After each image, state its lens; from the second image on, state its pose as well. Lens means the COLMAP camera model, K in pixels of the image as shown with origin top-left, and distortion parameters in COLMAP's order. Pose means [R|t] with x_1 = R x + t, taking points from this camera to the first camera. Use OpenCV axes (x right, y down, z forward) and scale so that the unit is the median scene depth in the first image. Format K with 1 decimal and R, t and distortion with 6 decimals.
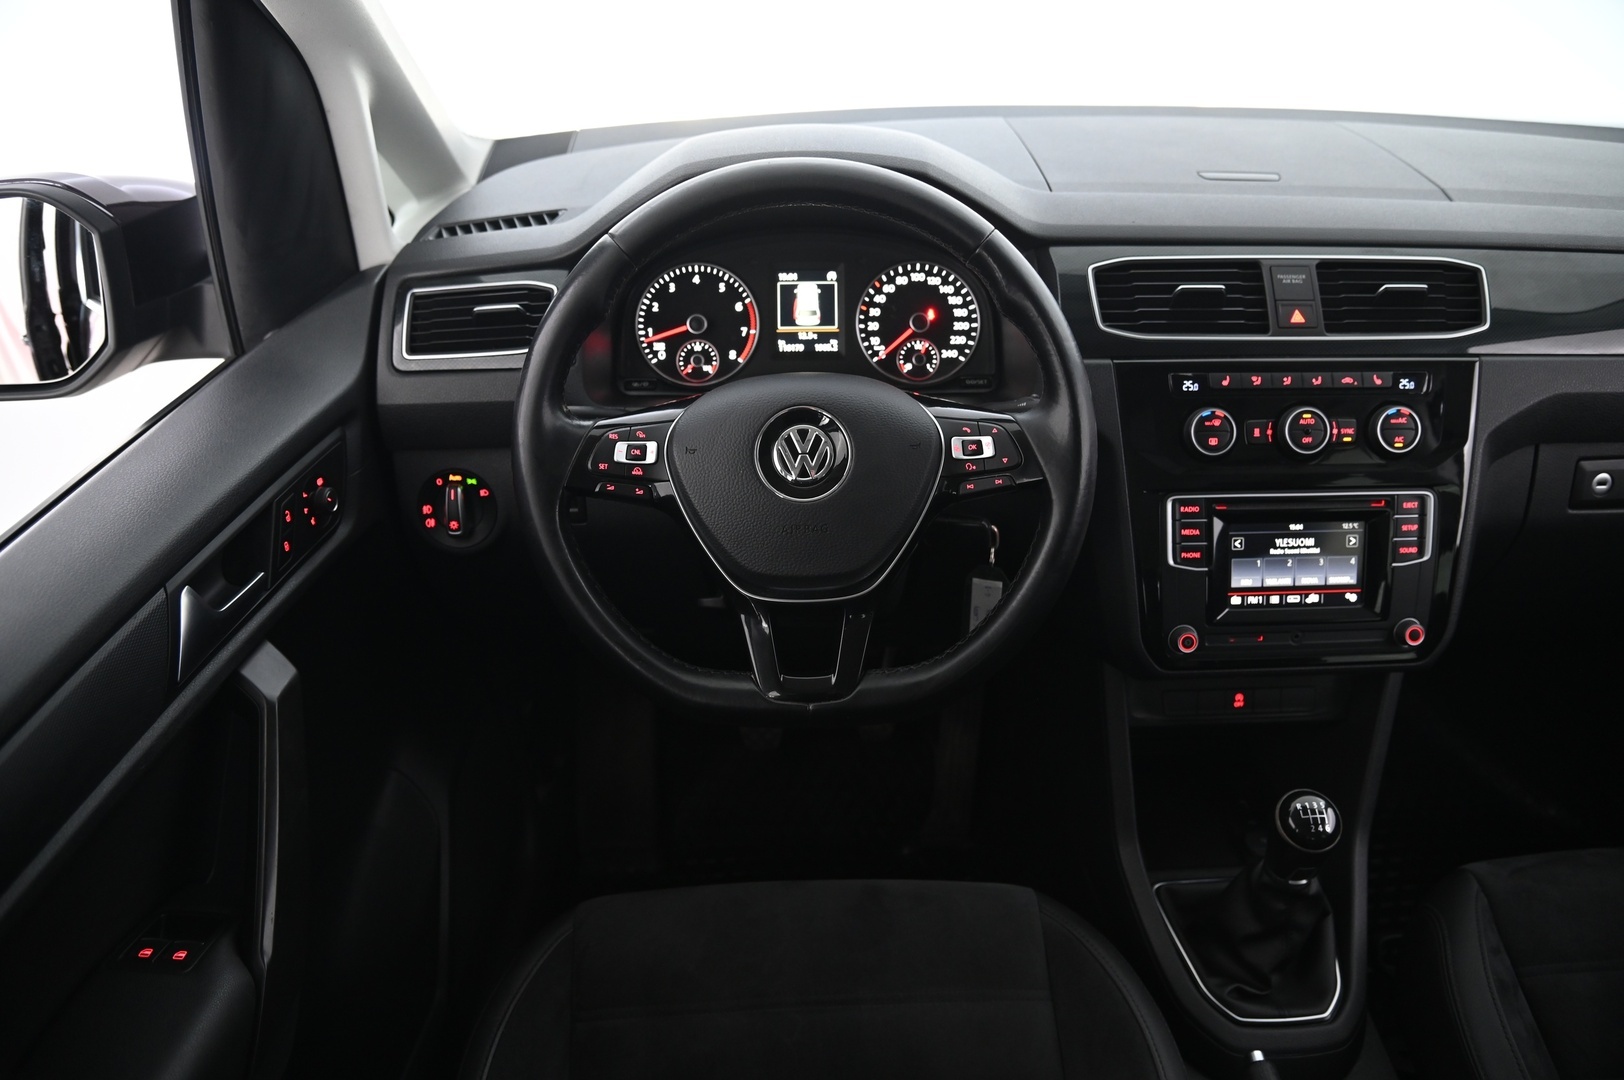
lens RADIAL K [[1104.7, 0, 812.0], [0, 1104.7, 540.0], [0, 0, 1]] dist [-0.117567, 0.065970]
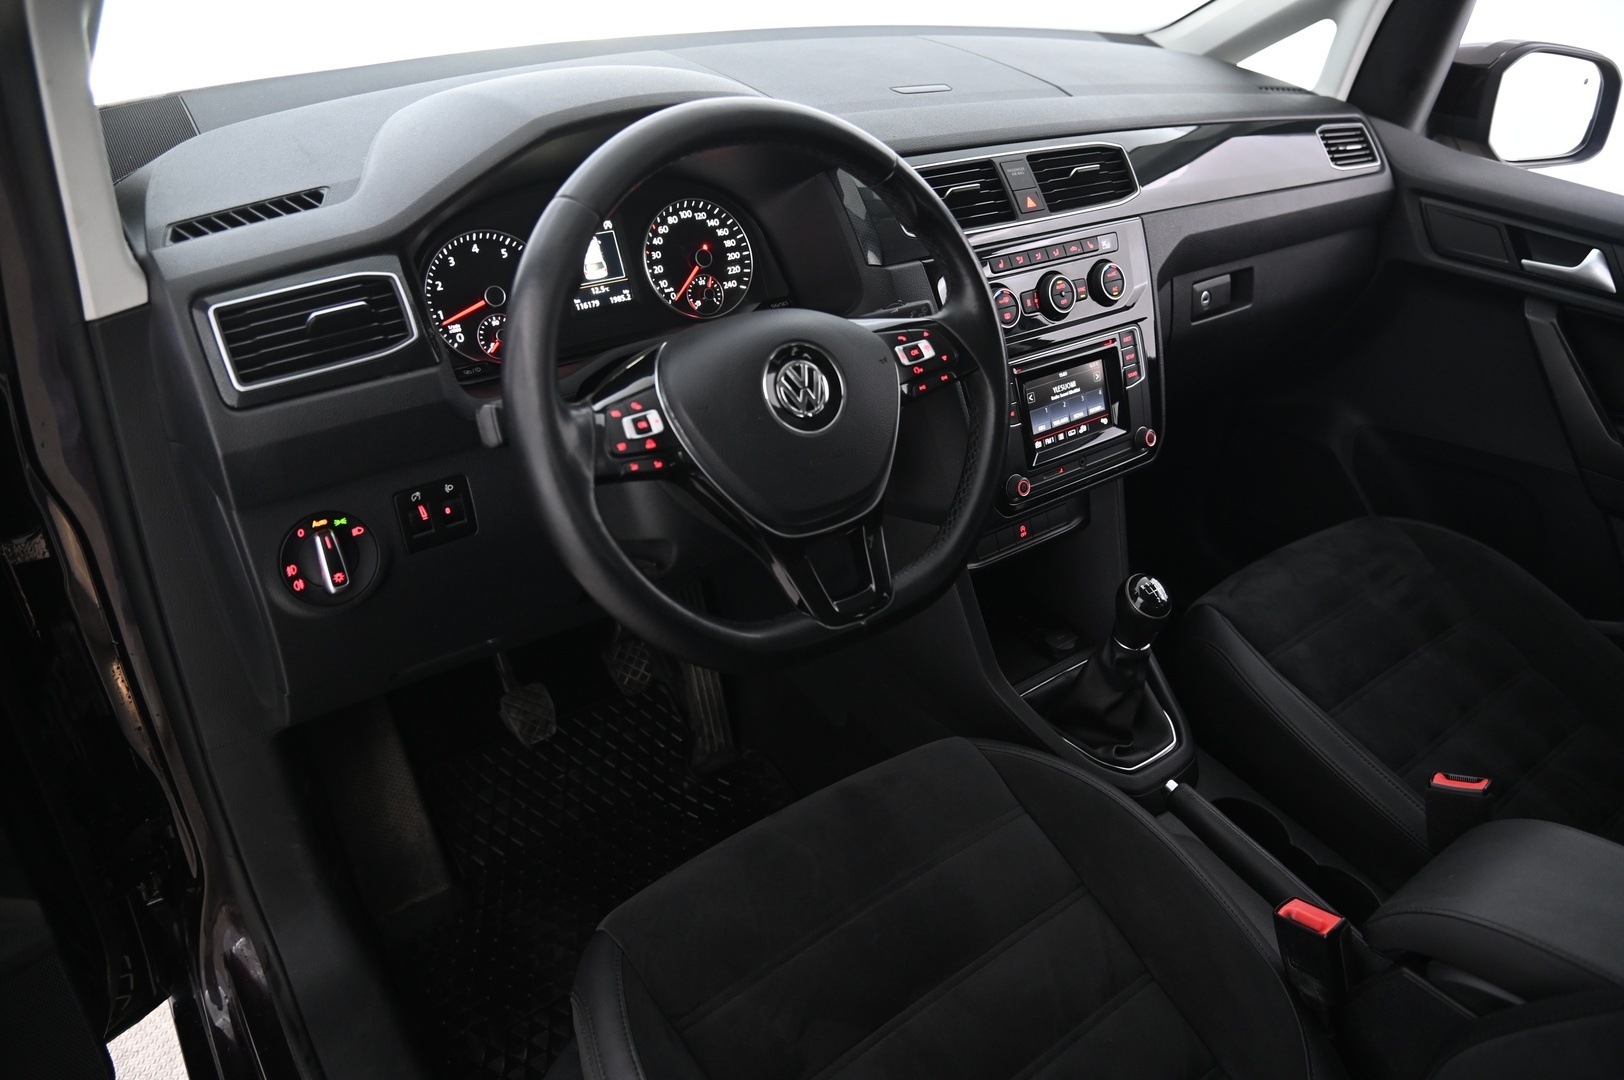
lens RADIAL K [[1104.7, 0, 812.0], [0, 1104.7, 540.0], [0, 0, 1]] dist [-0.117567, 0.065970]
pose [[0.808315, -0.275597, 0.520263, -0.471910], [0.246905, 0.960891, 0.125403, -0.057183], [-0.534477, 0.027091, 0.844749, 0.115355]]
